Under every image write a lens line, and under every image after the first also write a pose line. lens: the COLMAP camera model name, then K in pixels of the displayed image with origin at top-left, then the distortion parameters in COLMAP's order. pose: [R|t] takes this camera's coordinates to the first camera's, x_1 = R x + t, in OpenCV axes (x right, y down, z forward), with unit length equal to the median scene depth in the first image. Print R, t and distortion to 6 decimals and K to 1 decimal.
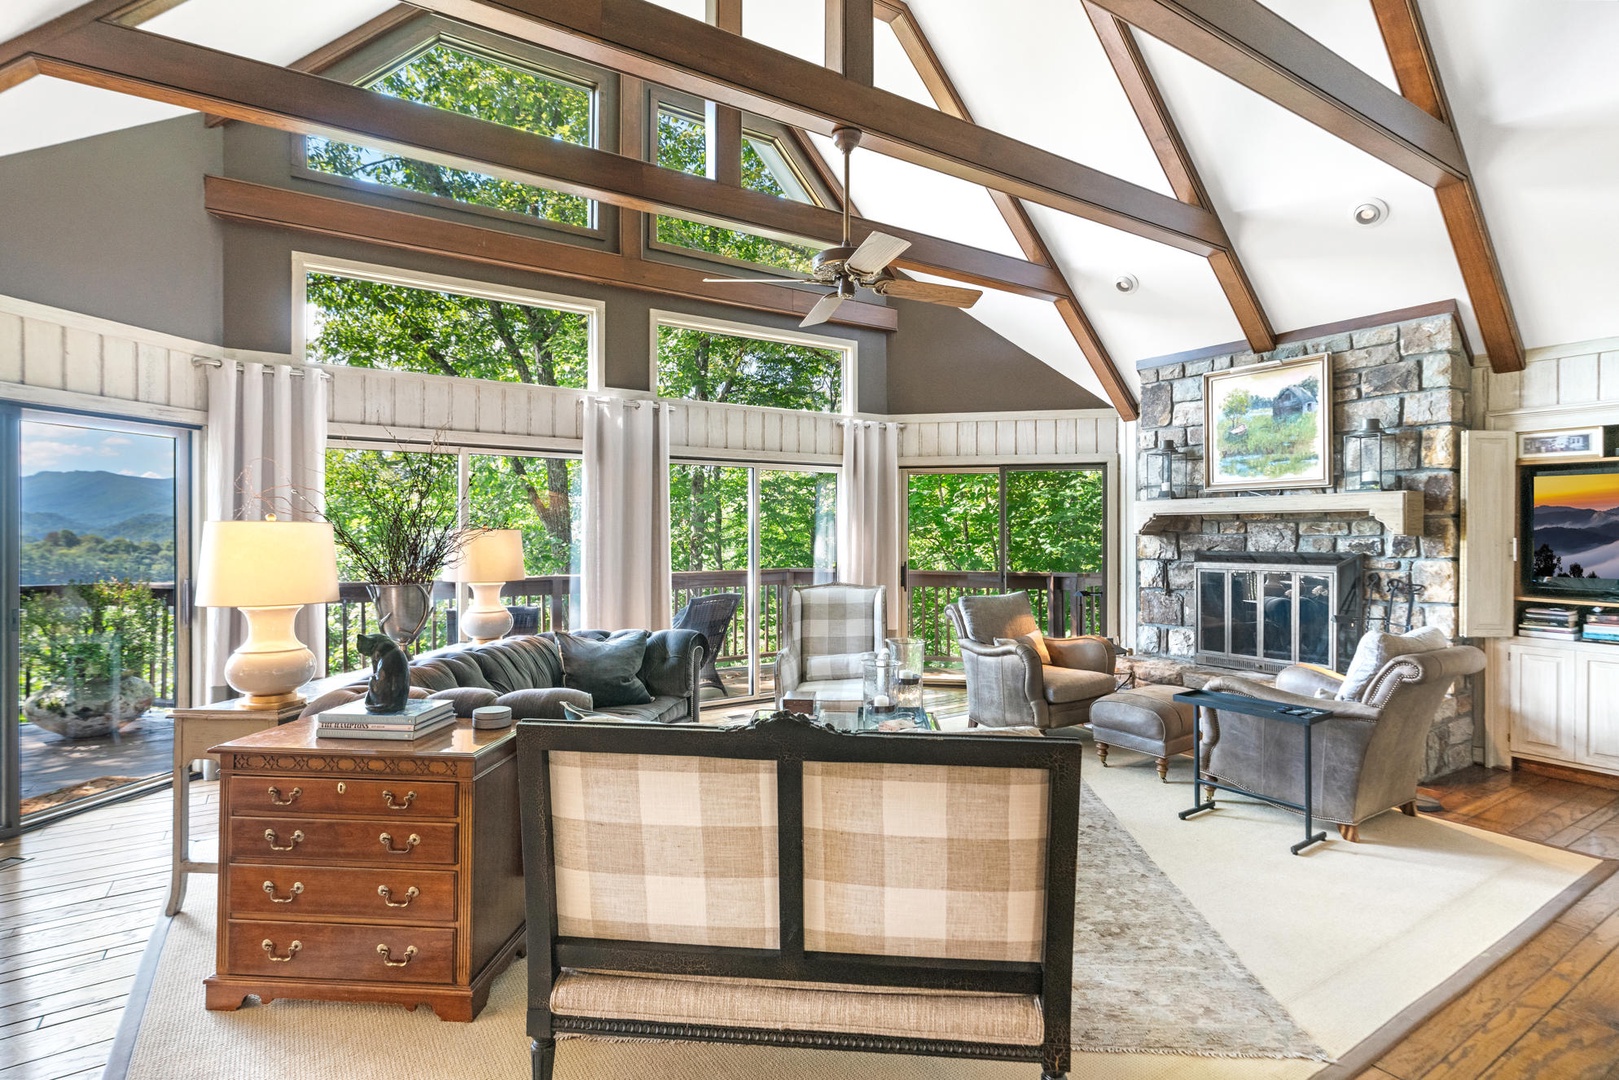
lens RADIAL K [[814.9, 0, 762.5], [0, 814.9, 528.0], [0, 0, 1]] dist [-0.007168, 0.003257]
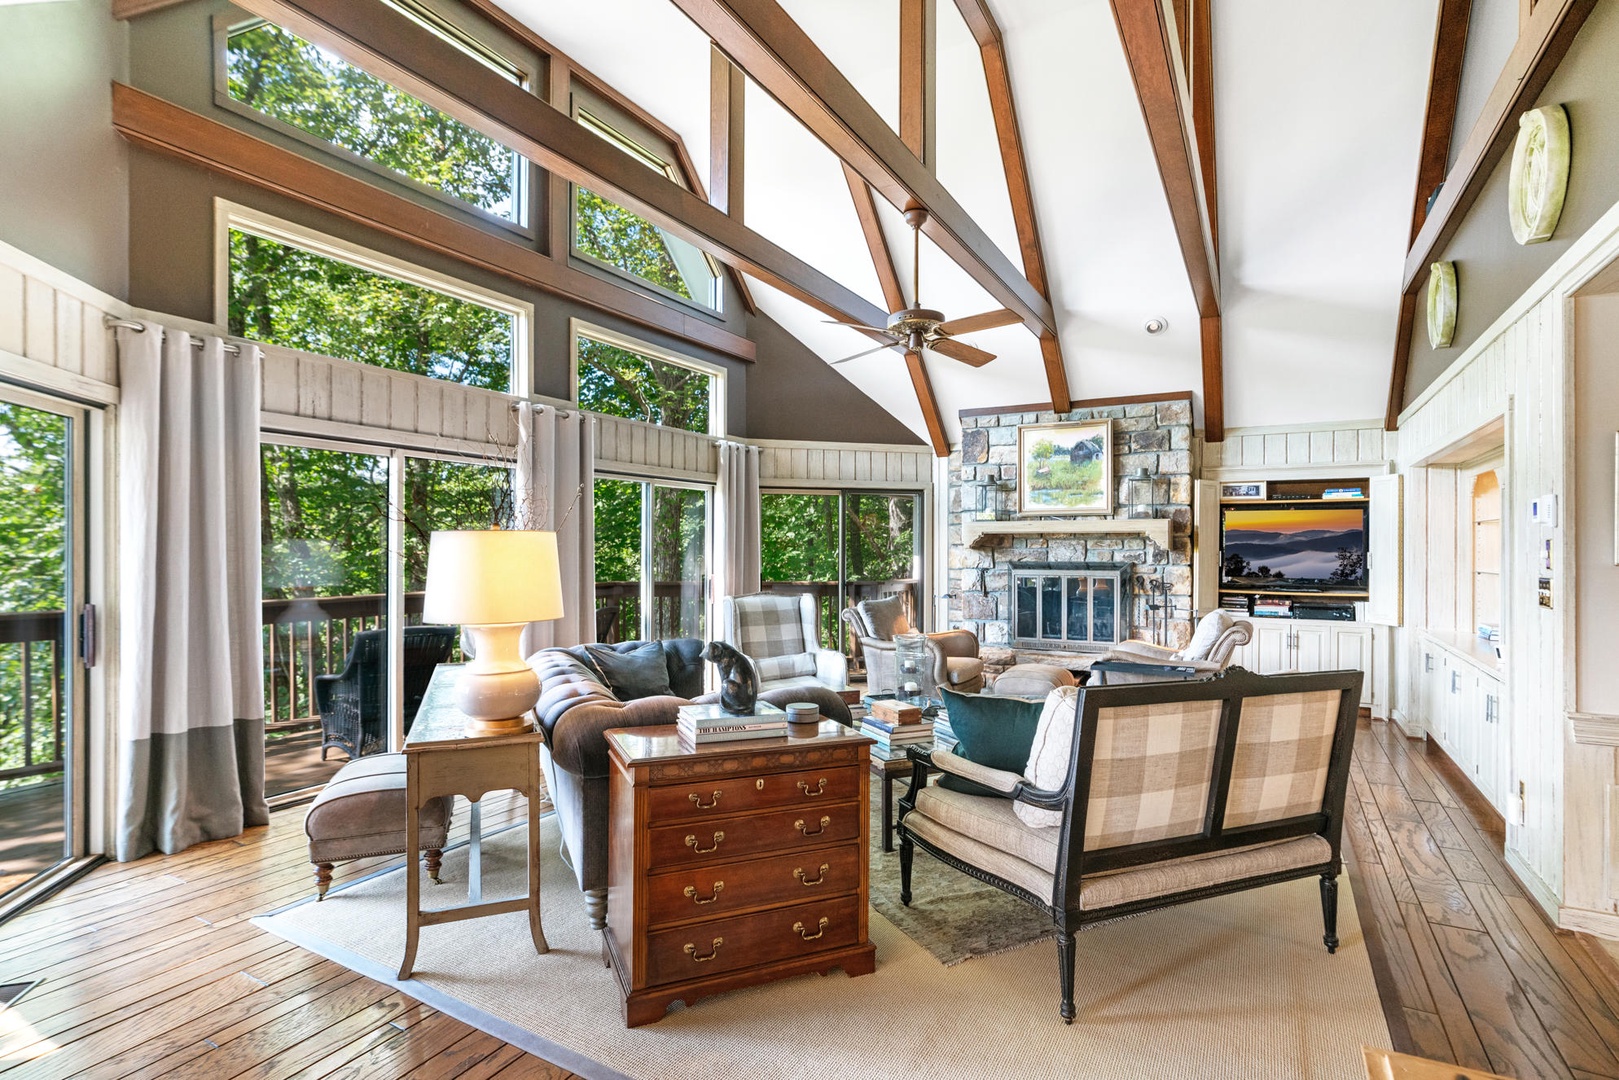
lens RADIAL K [[814.9, 0, 771.5], [0, 814.9, 544.7], [0, 0, 1]] dist [-0.007168, 0.003257]
pose [[0.889092, 0.004655, 0.457704, -0.457444], [-0.005652, 0.999984, 0.000808, 0.002899], [-0.457693, -0.003306, 0.889104, 0.022602]]
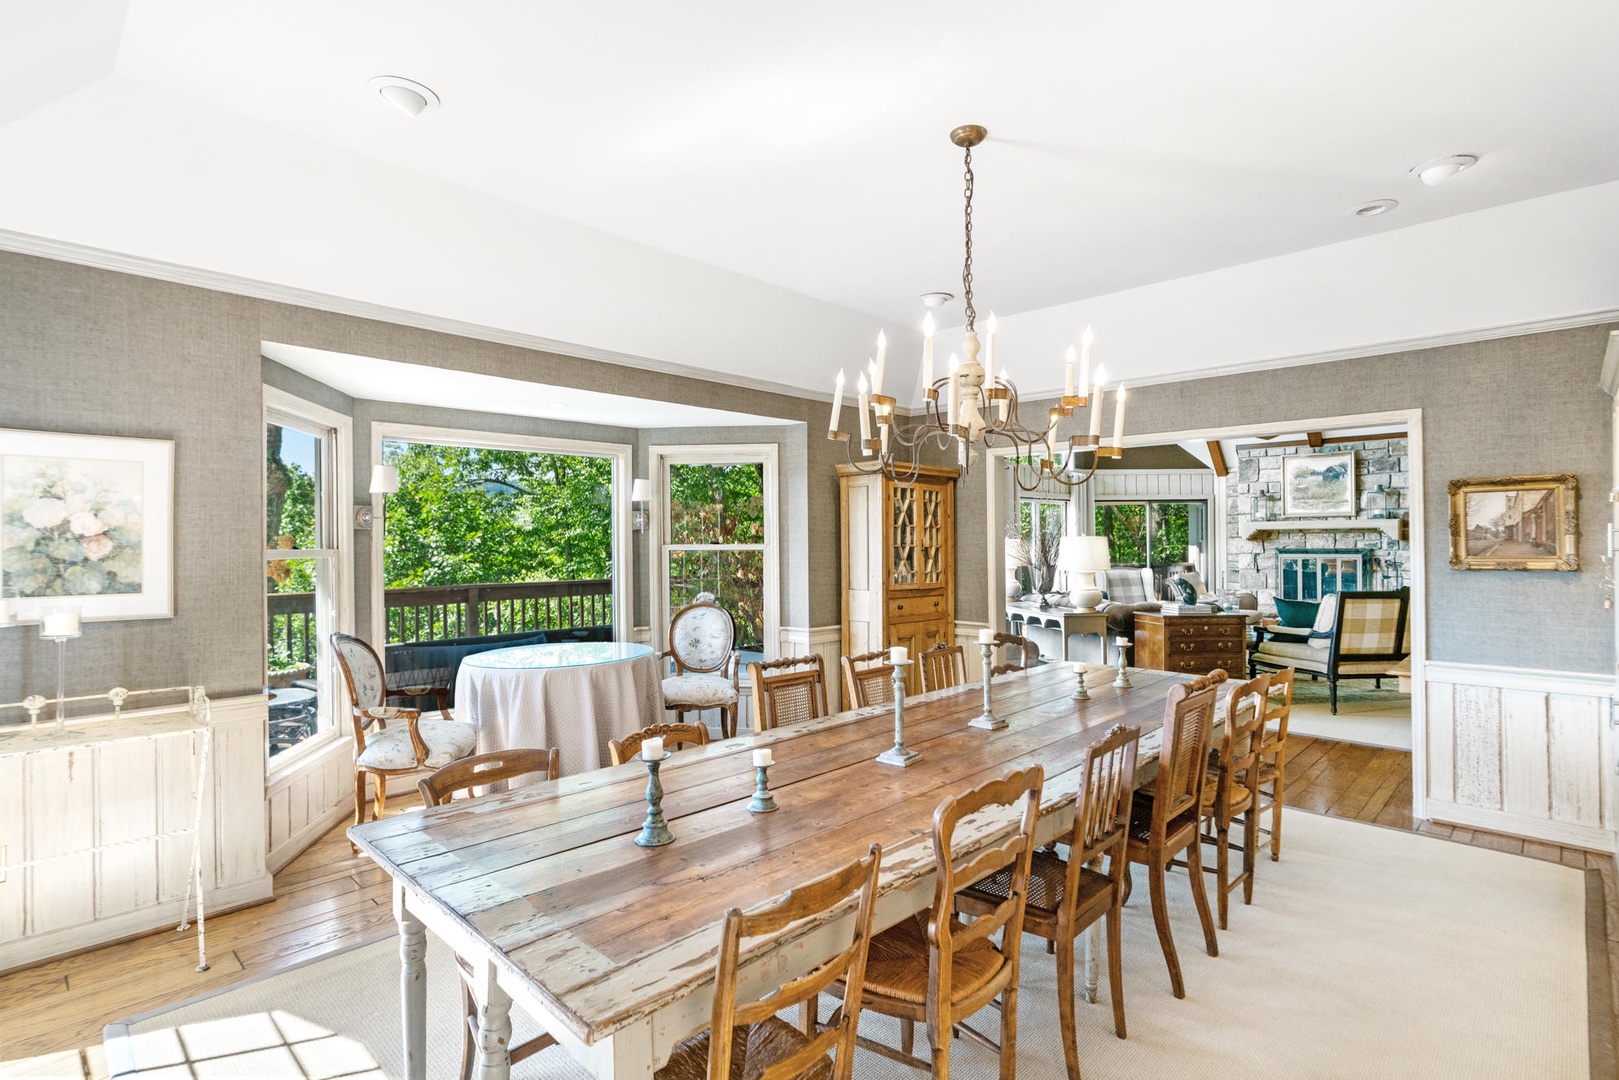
lens RADIAL K [[814.9, 0, 773.0], [0, 814.9, 538.9], [0, 0, 1]] dist [-0.007168, 0.003257]
pose [[0.970507, -0.005670, 0.241005, -1.217249], [0.005569, 0.999984, 0.001101, -0.003527], [-0.241007, 0.000274, 0.970523, -0.636962]]
